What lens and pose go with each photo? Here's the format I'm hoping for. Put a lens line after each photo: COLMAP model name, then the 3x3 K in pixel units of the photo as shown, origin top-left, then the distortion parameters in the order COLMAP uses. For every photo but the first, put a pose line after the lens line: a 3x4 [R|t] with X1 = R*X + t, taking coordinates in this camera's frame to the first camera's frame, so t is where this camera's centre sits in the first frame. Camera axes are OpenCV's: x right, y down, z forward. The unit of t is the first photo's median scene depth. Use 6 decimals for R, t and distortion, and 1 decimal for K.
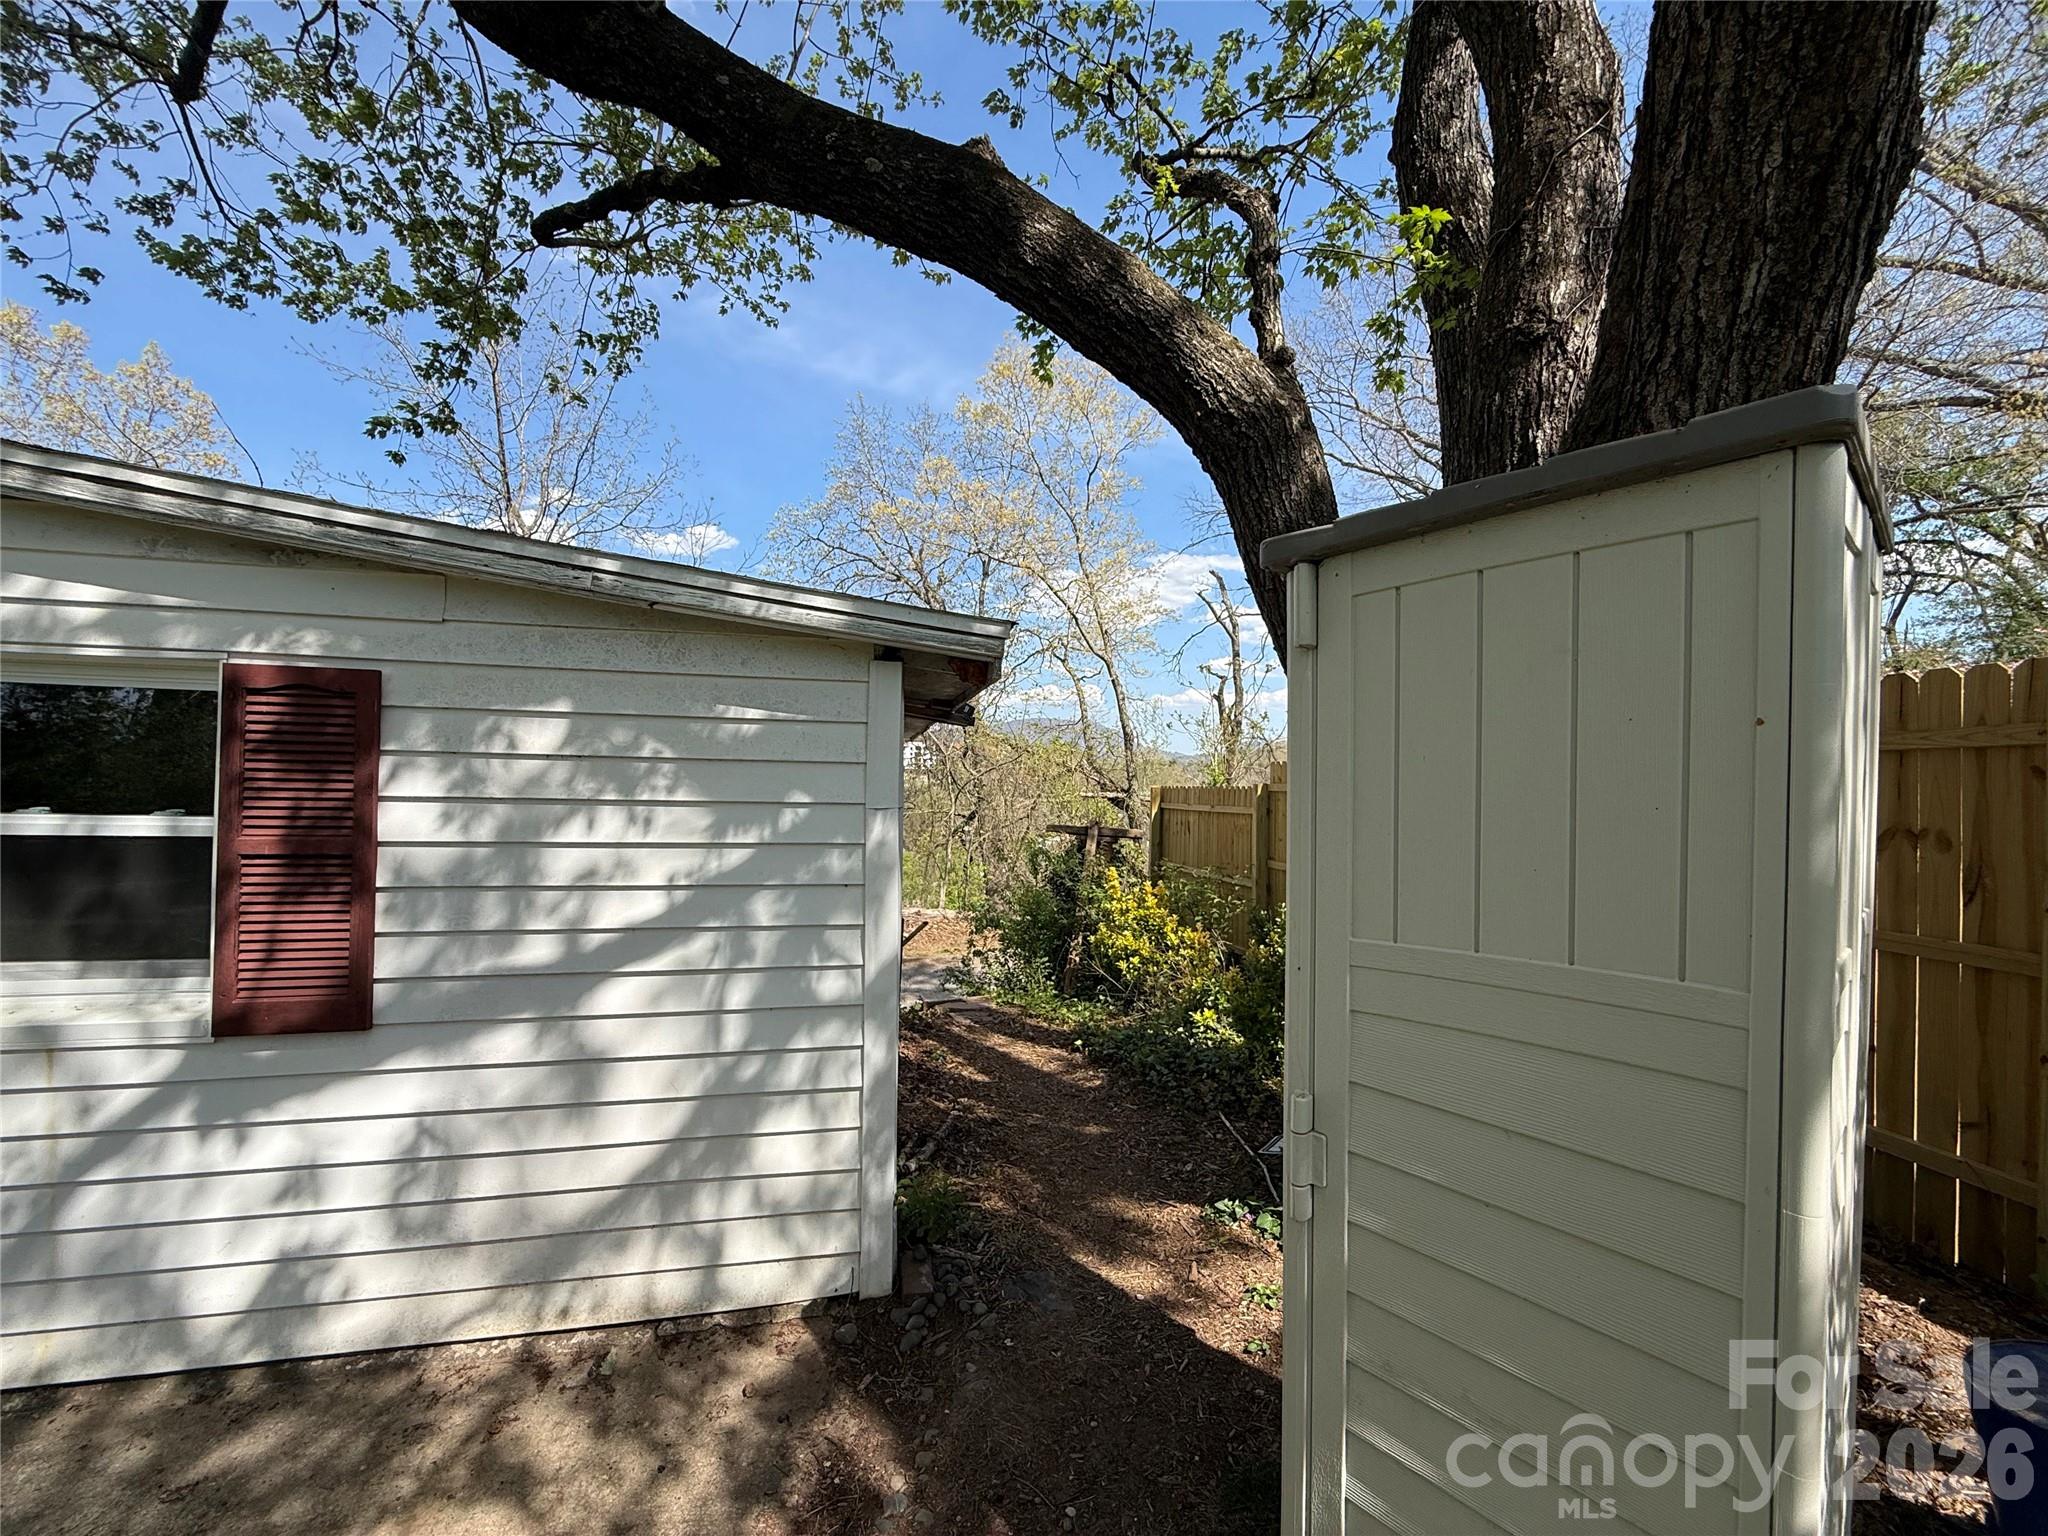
lens RADIAL K [[808.1, 0, 1025.8], [0, 808.1, 774.4], [0, 0, 1]] dist [0.001679, 0.000069]
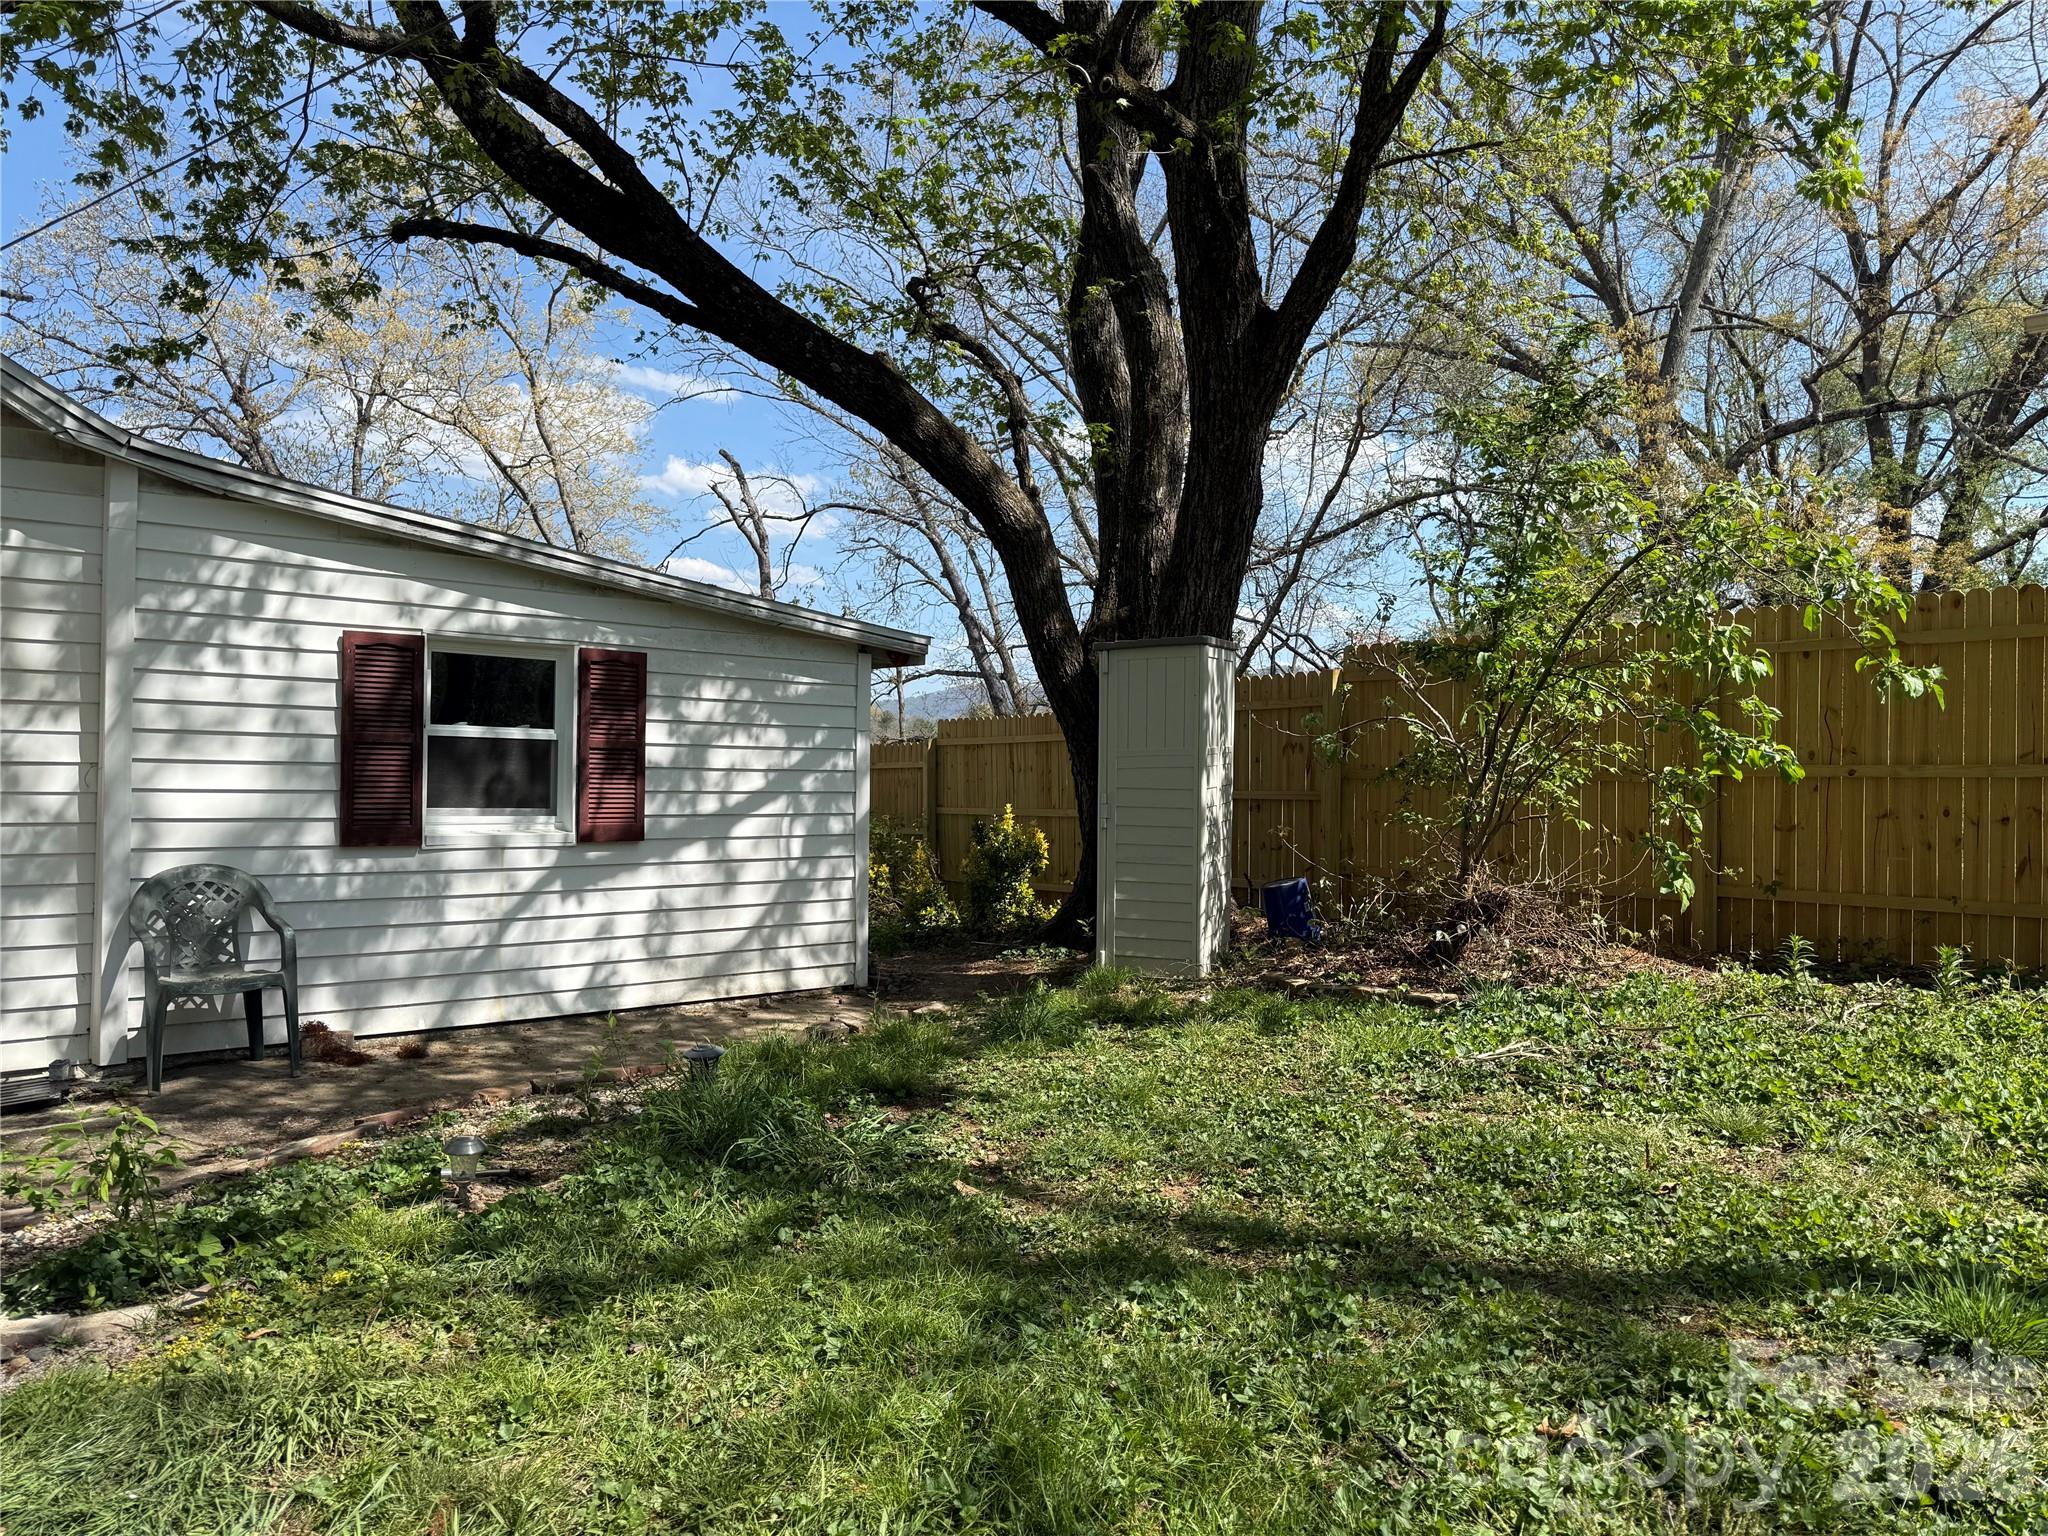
lens RADIAL K [[1429.5, 0, 1014.2], [0, 1429.5, 774.7], [0, 0, 1]] dist [0.051072, -0.061310]
pose [[0.878933, -0.004453, 0.476924, -1.555722], [0.000068, 0.999958, 0.009211, 0.119036], [-0.476944, -0.008064, 0.878896, -2.245878]]
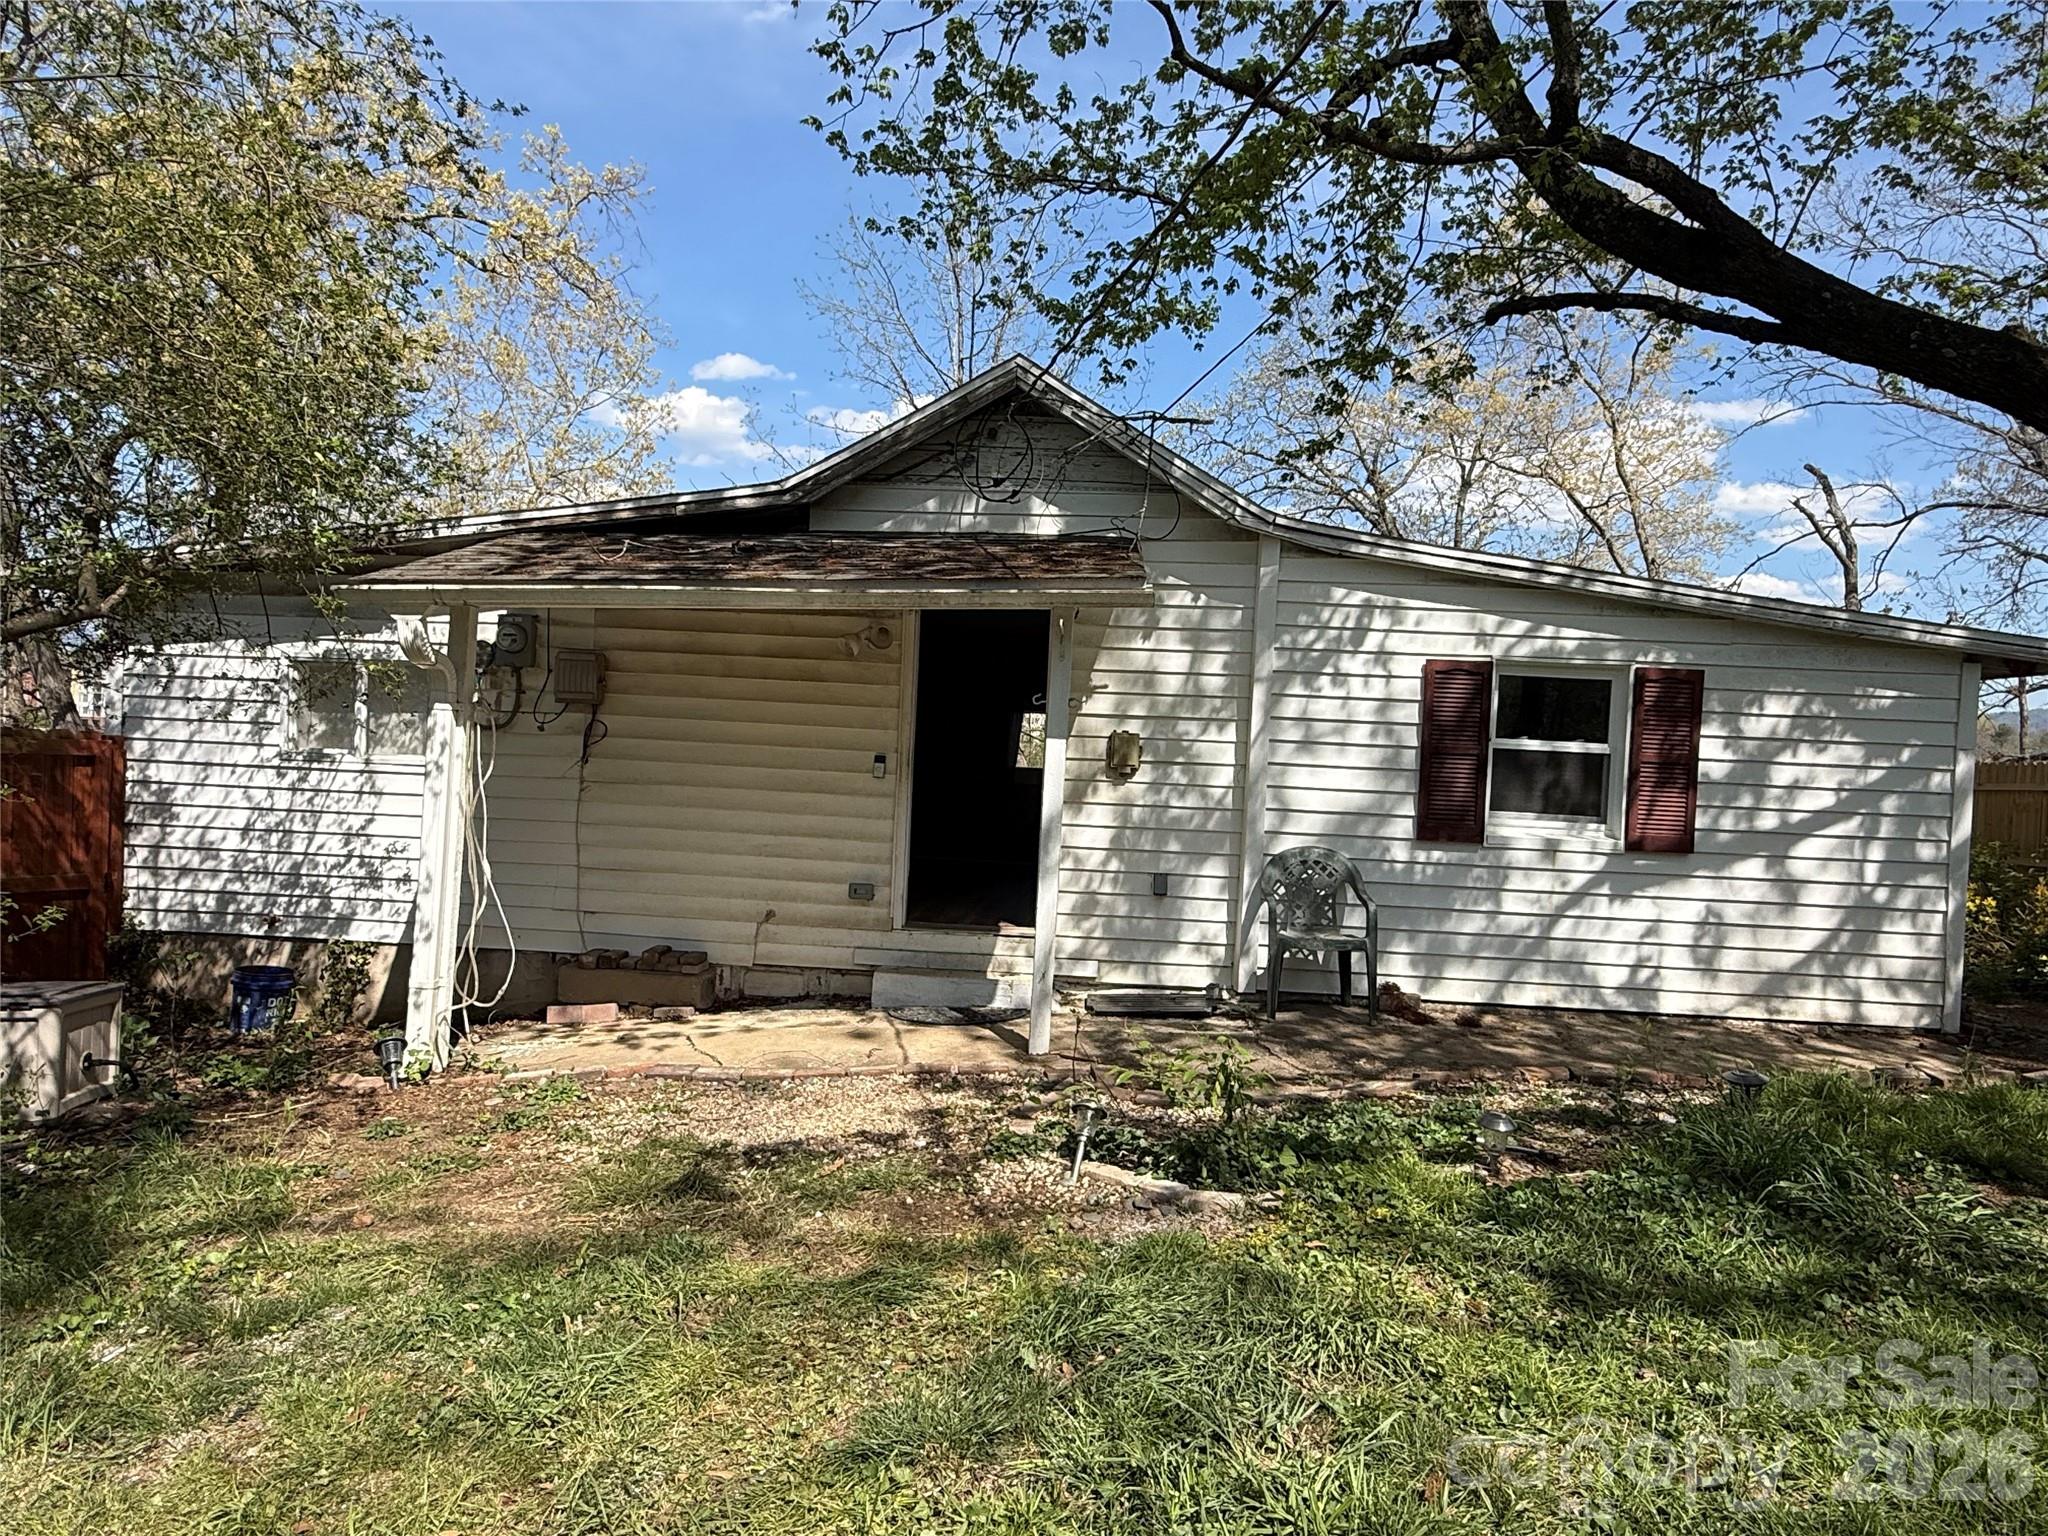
lens RADIAL K [[1219.0, 0, 1030.7], [0, 1219.0, 779.9], [0, 0, 1]] dist [-0.000729, 0.000863]
pose [[0.964793, 0.032917, -0.260942, -1.502814], [-0.027845, 0.999345, 0.023112, 0.106126], [0.261532, -0.015032, 0.965078, -2.136478]]
